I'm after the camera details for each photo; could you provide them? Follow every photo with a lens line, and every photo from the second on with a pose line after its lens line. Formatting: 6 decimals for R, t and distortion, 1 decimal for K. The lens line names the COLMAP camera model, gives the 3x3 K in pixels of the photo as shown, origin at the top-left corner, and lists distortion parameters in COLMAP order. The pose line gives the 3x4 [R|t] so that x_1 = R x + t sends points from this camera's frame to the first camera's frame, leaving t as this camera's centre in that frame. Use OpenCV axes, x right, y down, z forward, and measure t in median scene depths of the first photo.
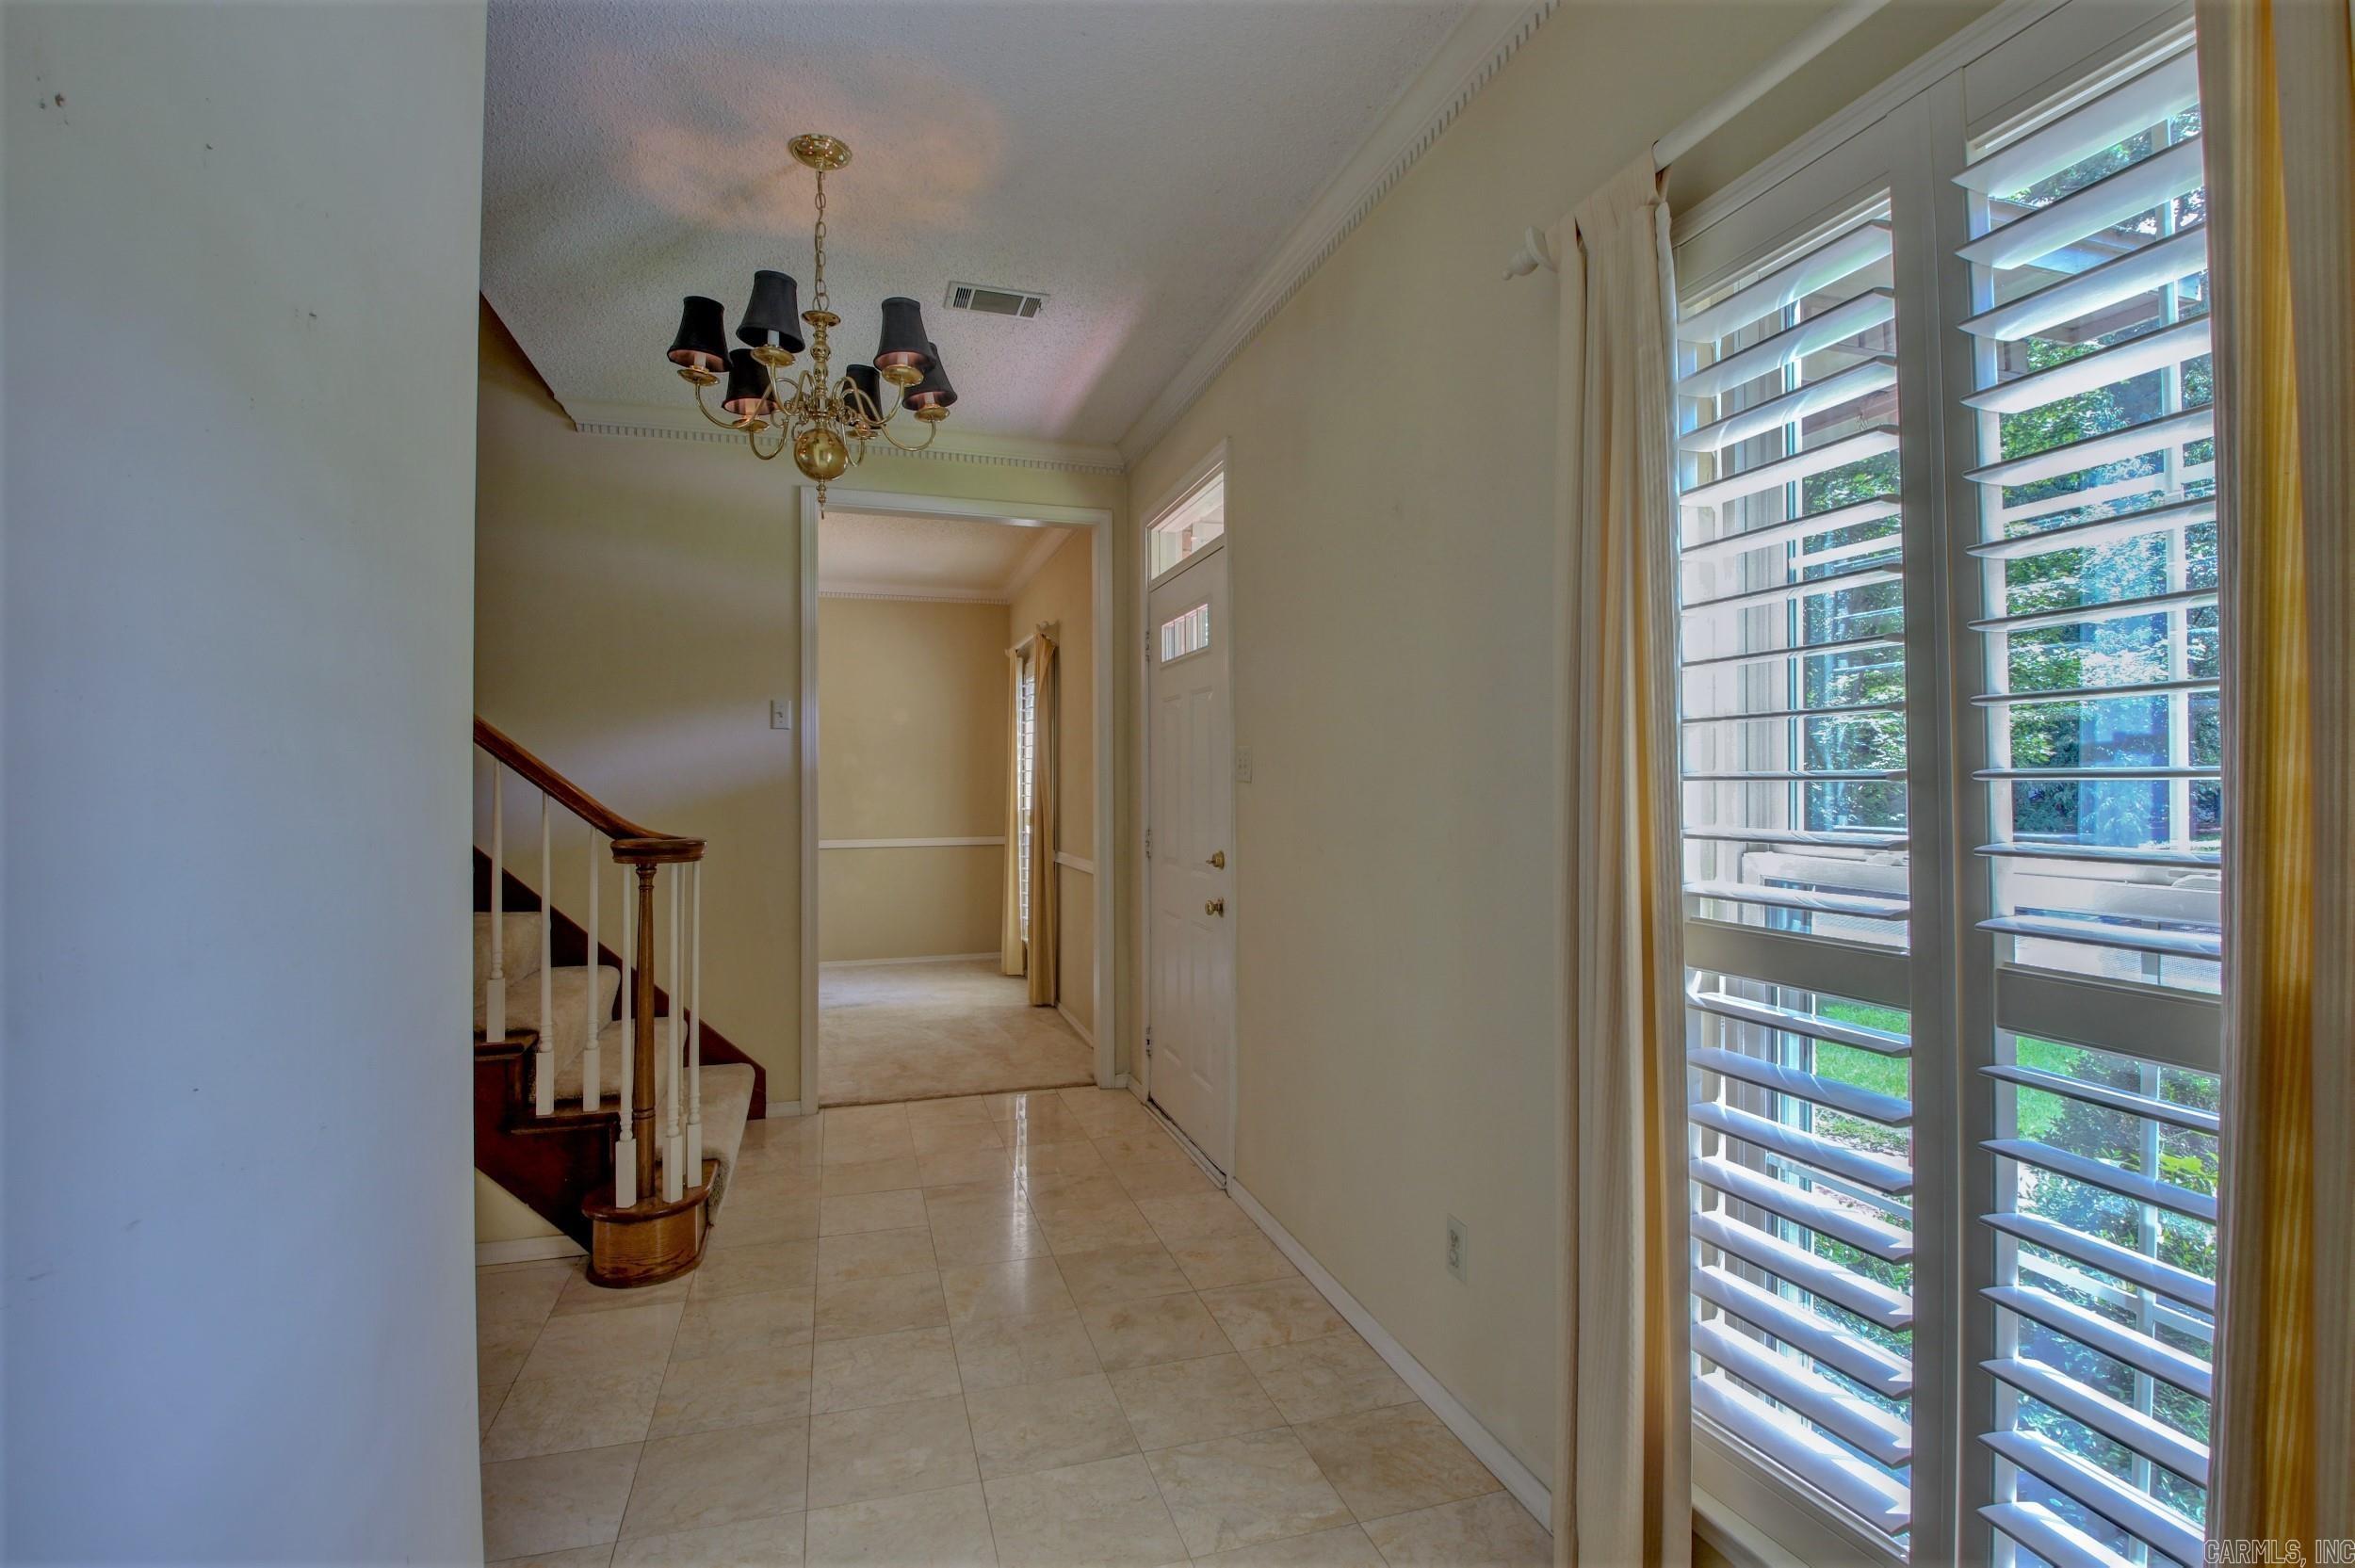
lens RADIAL K [[1094.9, 0, 1186.8], [0, 1094.9, 783.0], [0, 0, 1]] dist [0.004062, -0.016668]
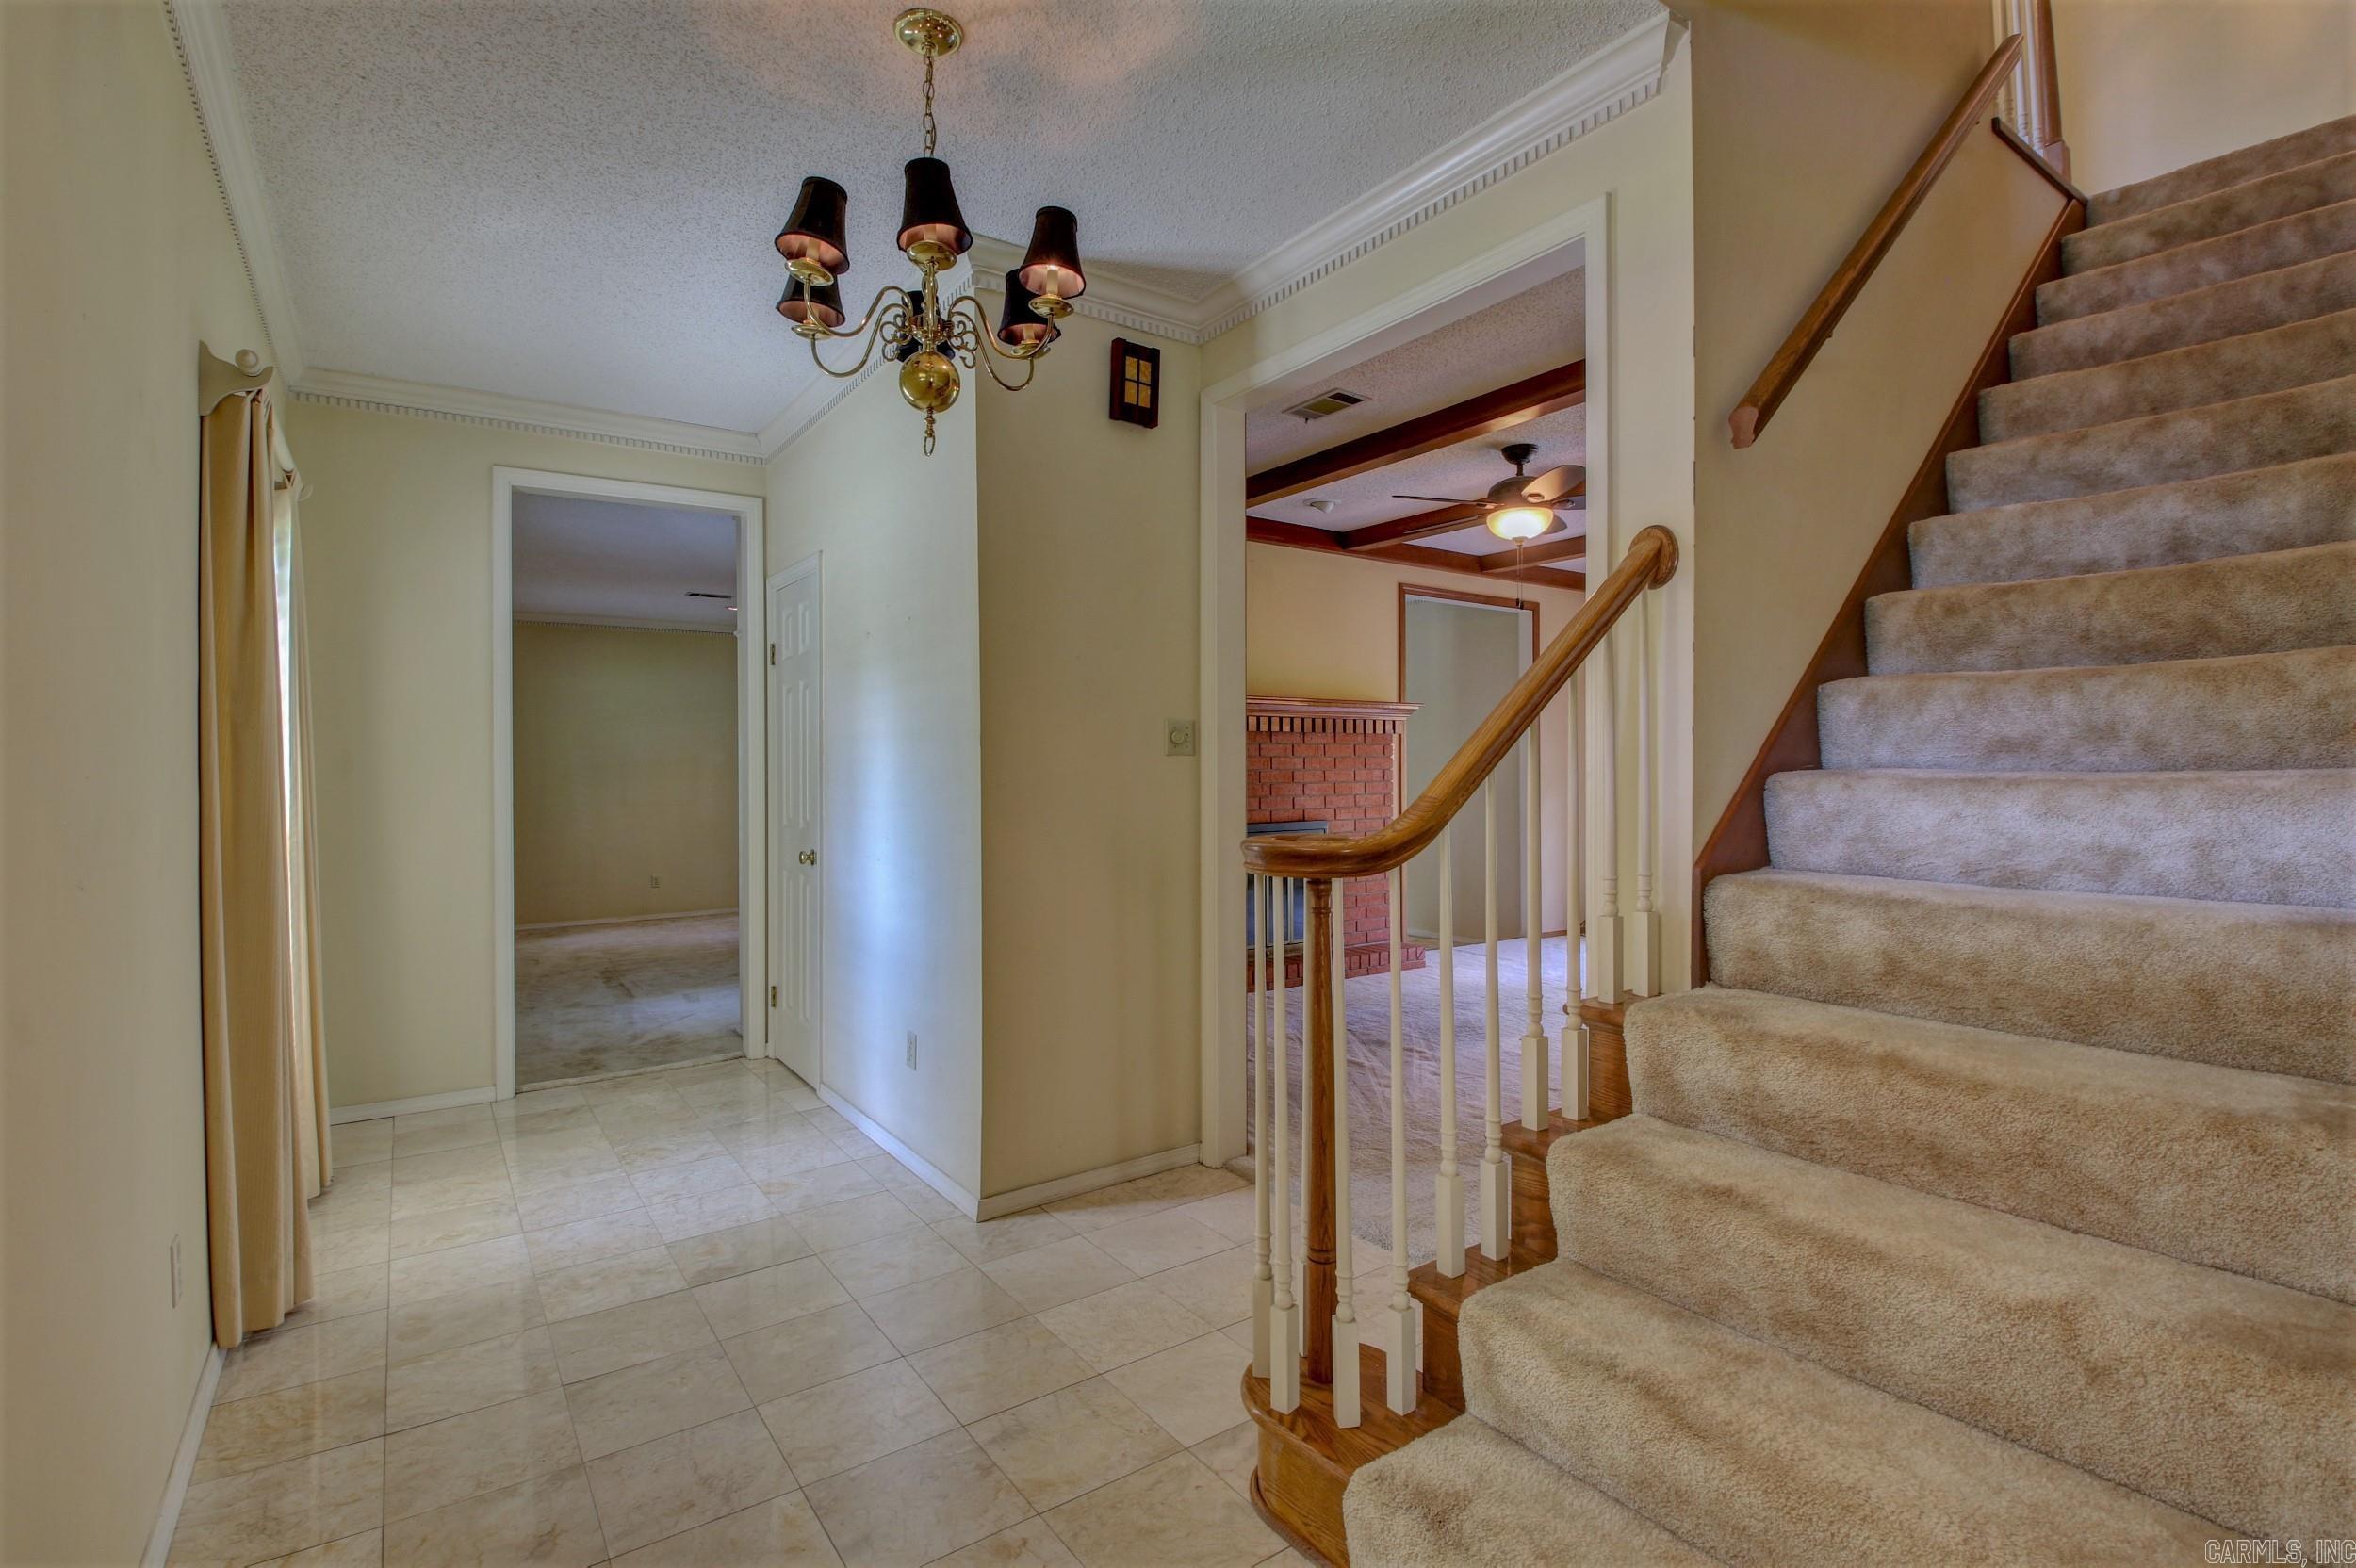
lens RADIAL K [[1095.4, 0, 1162.0], [0, 1095.4, 781.9], [0, 0, 1]] dist [0.004062, -0.016668]
pose [[-0.955921, 0.012508, -0.293356, -0.256861], [0.011628, 0.999921, 0.004742, 0.019922], [0.293392, 0.001122, -0.955991, 1.906247]]
